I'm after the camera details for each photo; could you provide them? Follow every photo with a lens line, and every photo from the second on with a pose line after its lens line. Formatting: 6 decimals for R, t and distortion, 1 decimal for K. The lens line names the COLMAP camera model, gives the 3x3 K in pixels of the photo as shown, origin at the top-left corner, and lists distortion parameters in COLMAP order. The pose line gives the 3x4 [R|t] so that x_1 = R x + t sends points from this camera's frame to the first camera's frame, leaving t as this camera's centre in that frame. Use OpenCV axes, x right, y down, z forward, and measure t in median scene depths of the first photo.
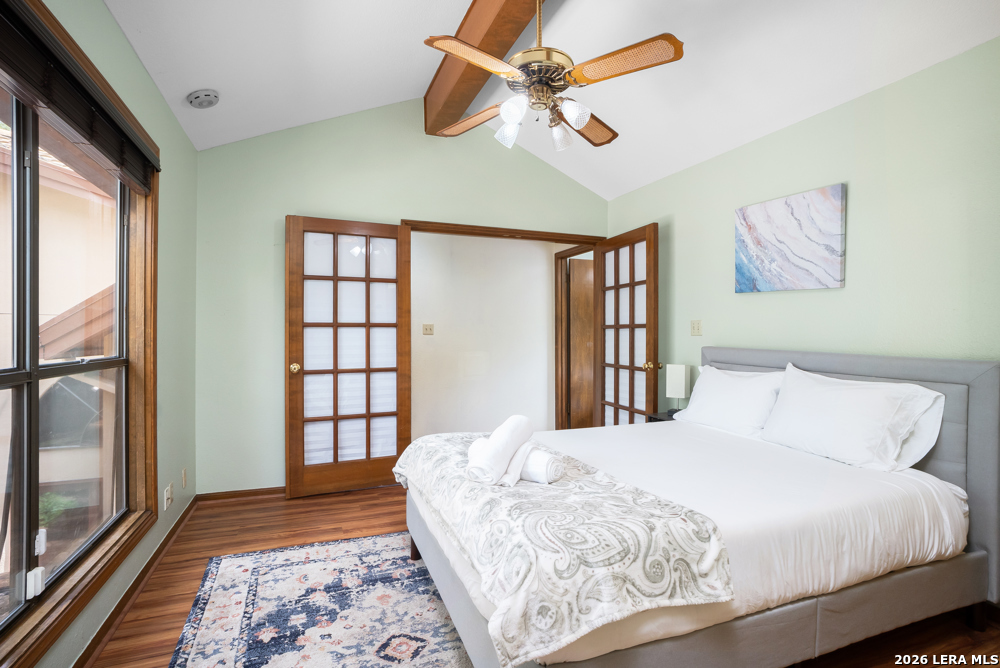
lens RADIAL K [[488.1, 0, 496.5], [0, 488.1, 333.1], [0, 0, 1]] dist [-0.024072, 0.002810]
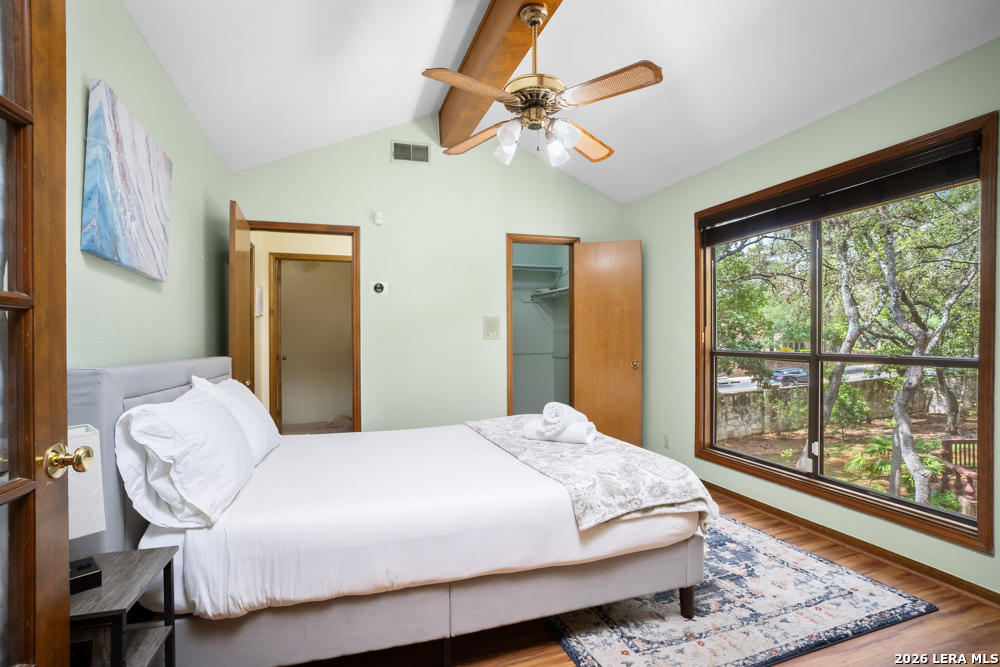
lens RADIAL K [[488.1, 0, 499.7], [0, 488.1, 336.4], [0, 0, 1]] dist [-0.024072, 0.002810]
pose [[-0.998948, 0.018126, 0.042125, 0.118832], [0.018294, 0.999826, 0.003614, -0.010083], [-0.042053, 0.004381, -0.999106, 2.066424]]
